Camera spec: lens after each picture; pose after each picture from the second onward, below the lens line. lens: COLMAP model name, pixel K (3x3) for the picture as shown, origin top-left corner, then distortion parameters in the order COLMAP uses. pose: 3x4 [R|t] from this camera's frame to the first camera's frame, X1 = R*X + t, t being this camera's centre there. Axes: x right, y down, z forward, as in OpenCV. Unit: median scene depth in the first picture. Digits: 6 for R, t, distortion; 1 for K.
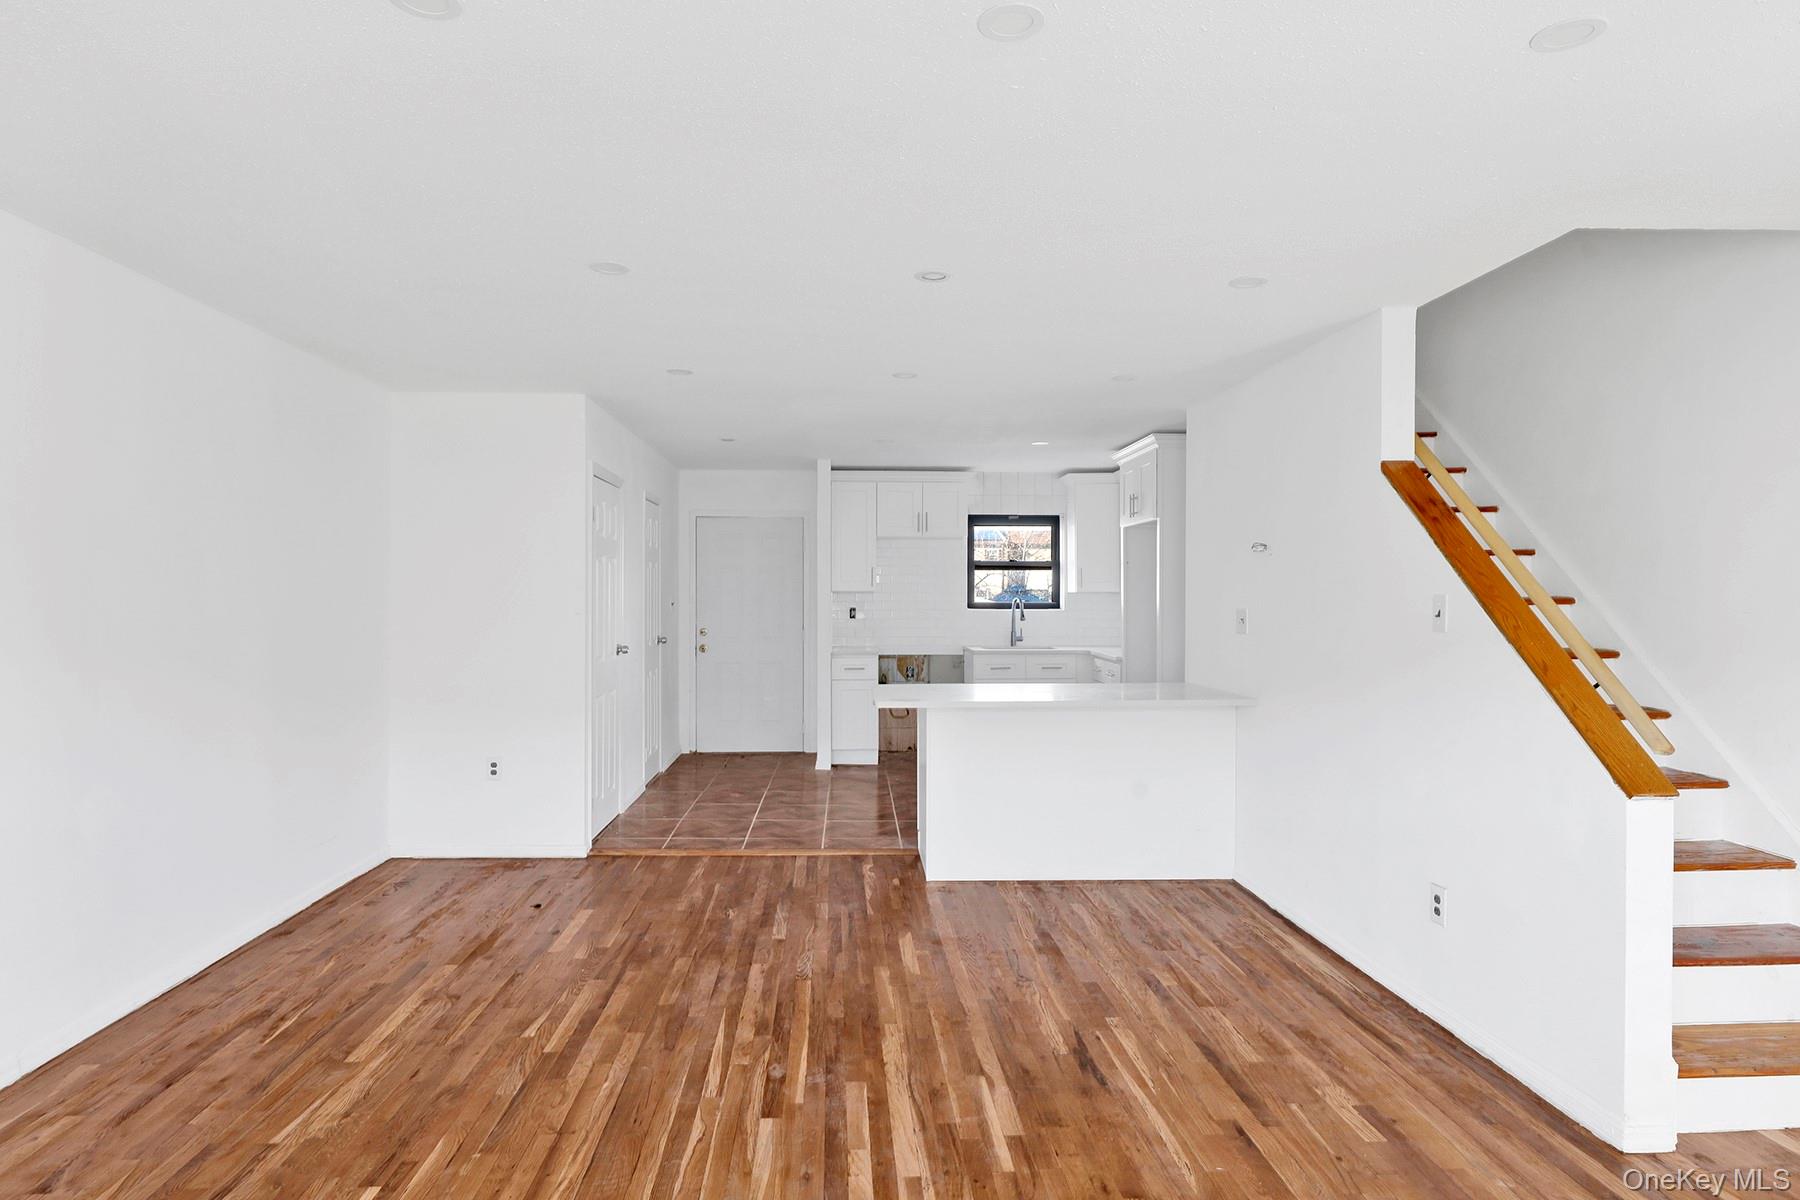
lens RADIAL K [[1020.9, 0, 878.5], [0, 1020.9, 610.2], [0, 0, 1]] dist [0.006586, -0.000998]
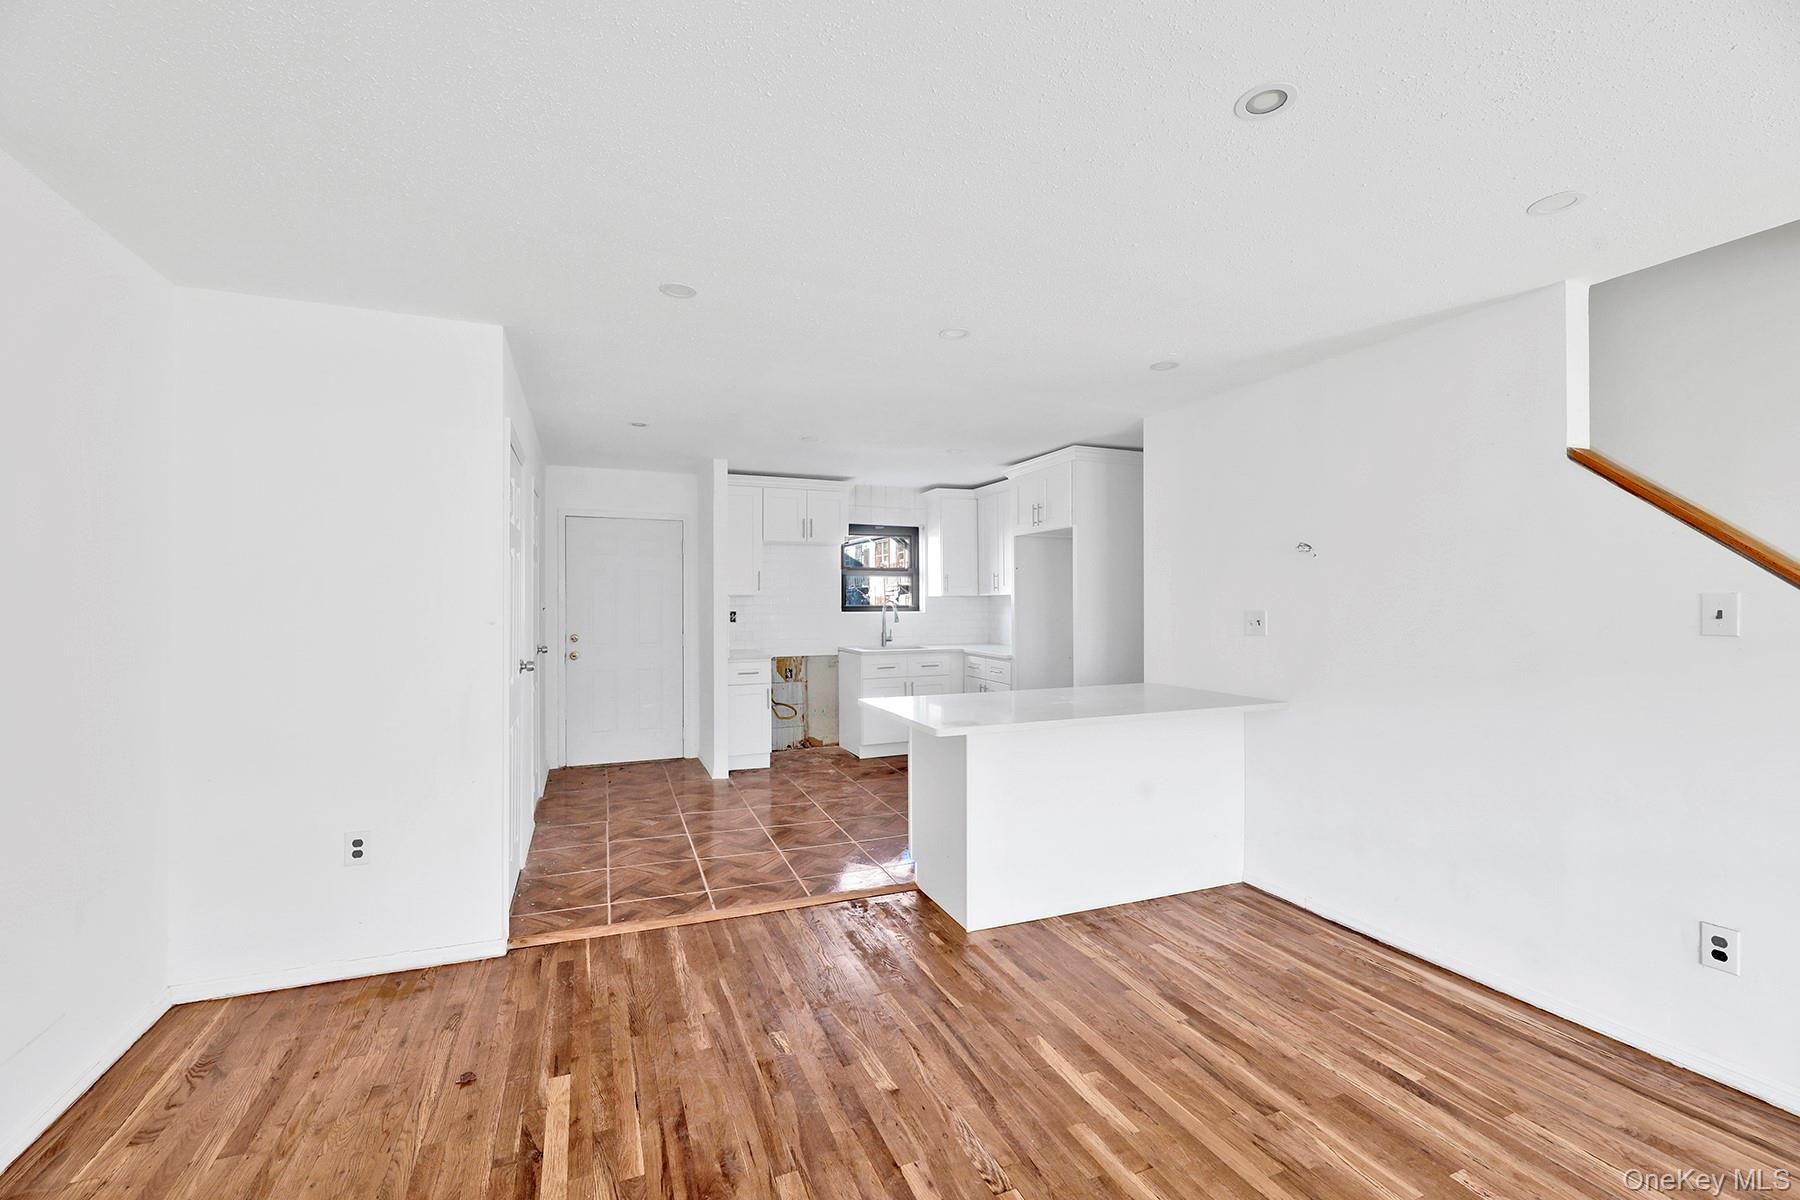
lens RADIAL K [[749.4, 0, 894.4], [0, 749.4, 601.5], [0, 0, 1]] dist [0.000085, -0.003337]
pose [[0.940691, -0.003943, 0.339240, -0.276839], [0.008429, 0.999895, -0.011753, -0.005326], [-0.339159, 0.013916, 0.940626, 0.532724]]
